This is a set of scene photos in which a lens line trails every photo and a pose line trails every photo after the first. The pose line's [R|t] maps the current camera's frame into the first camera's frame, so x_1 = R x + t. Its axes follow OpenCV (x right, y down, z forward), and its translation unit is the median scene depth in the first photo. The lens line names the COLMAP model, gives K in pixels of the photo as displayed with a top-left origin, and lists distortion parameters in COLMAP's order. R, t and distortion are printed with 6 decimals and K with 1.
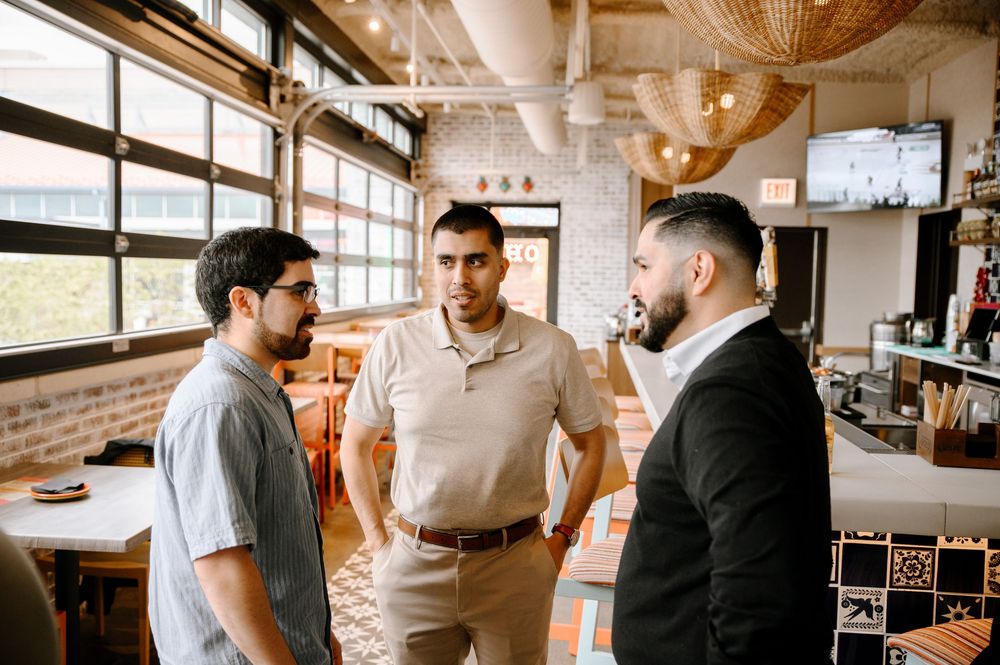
lens RADIAL K [[898.2, 0, 500.0], [0, 898.2, 332.5], [0, 0, 1]] dist [-0.017280, -0.005719]
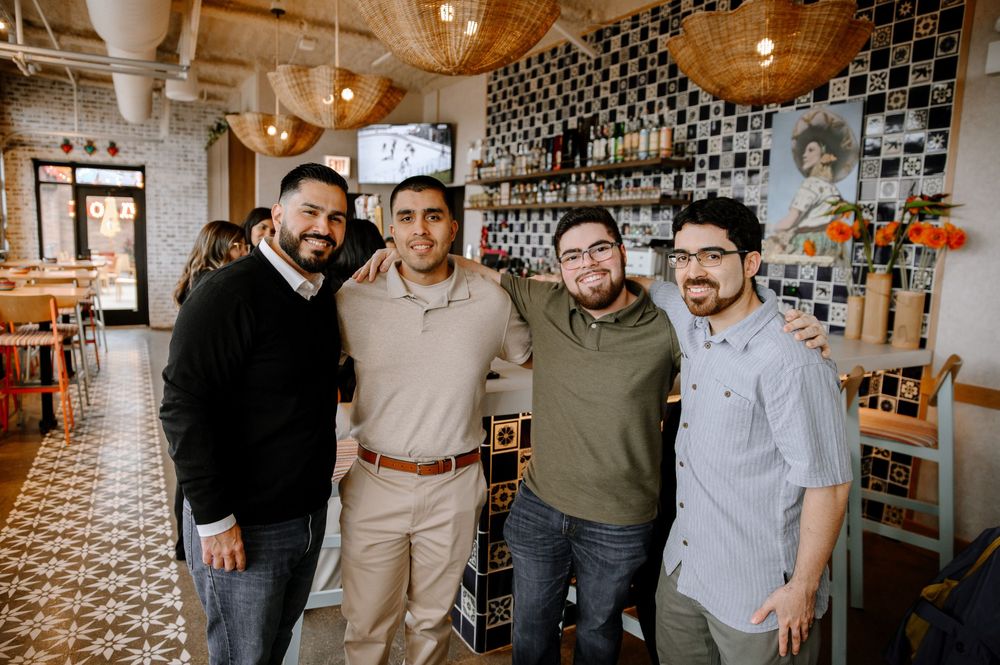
lens RADIAL K [[680.7, 0, 506.0], [0, 680.7, 338.9], [0, 0, 1]] dist [-0.139077, 0.090967]
pose [[0.816098, -0.076524, 0.572825, -0.053993], [0.020139, 0.994358, 0.104145, -0.001185], [-0.577562, -0.073456, 0.813035, 0.025097]]
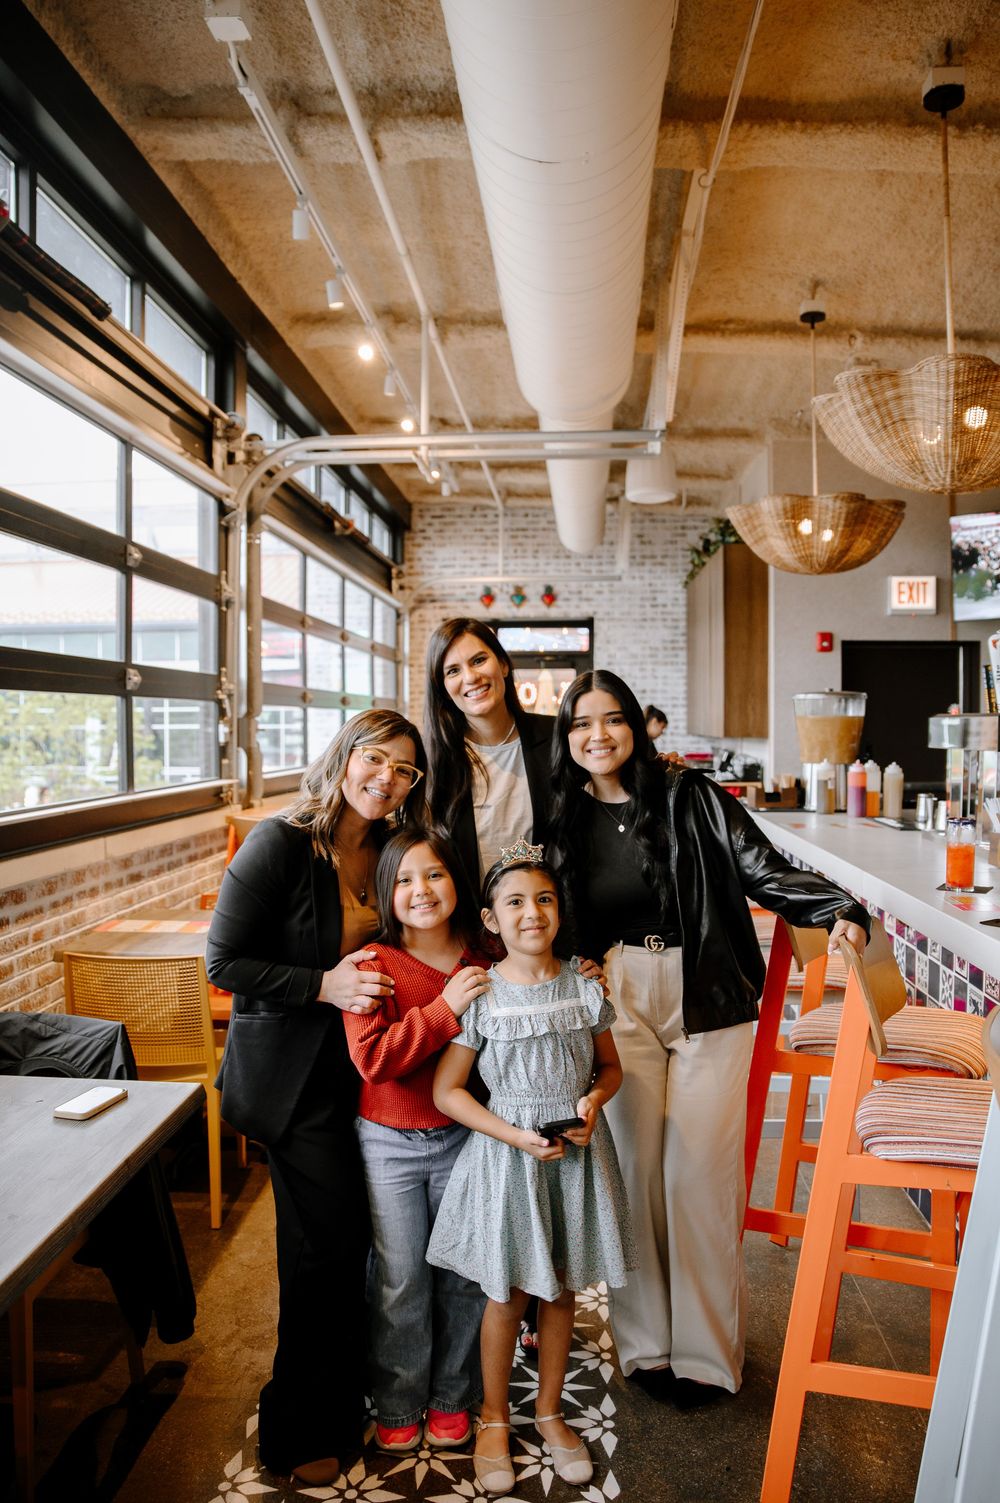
lens RADIAL K [[1078.1, 0, 507.4], [0, 1078.1, 752.2], [0, 0, 1]] dist [-0.104586, 0.001621]
pose [[0.998962, -0.023002, 0.039314, -0.042007], [0.024509, 0.998966, -0.038286, -0.002419], [-0.038393, 0.039210, 0.998493, 0.118896]]
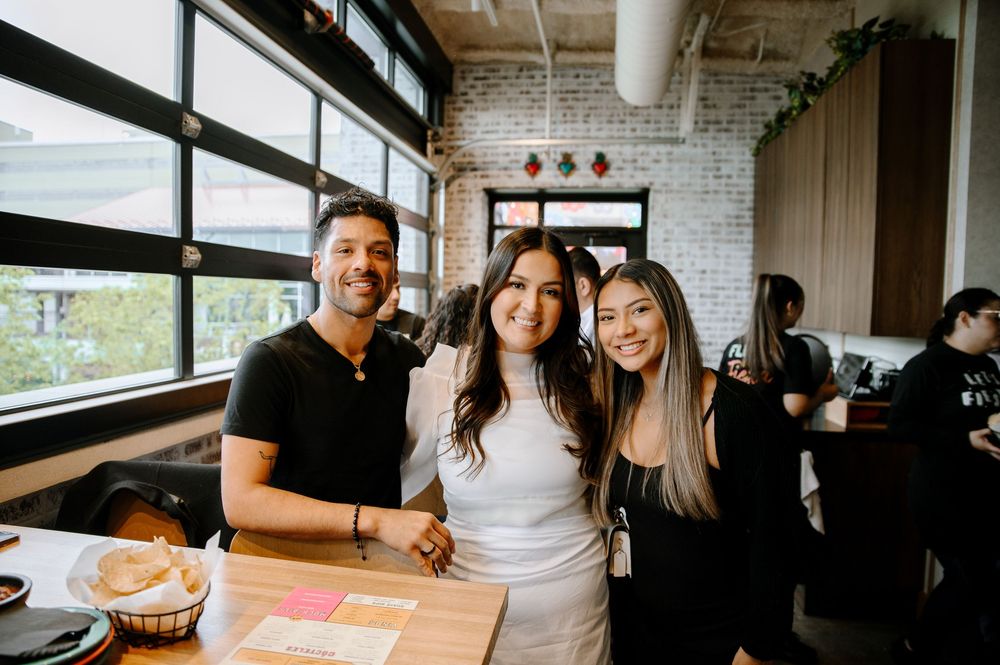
lens RADIAL K [[680.7, 0, 506.0], [0, 680.7, 338.9], [0, 0, 1]] dist [-0.139077, 0.090967]
pose [[0.999338, 0.001326, -0.036345, -0.021812], [-0.001600, 0.999971, -0.007489, -0.030196], [0.036334, 0.007543, 0.999311, 0.499555]]
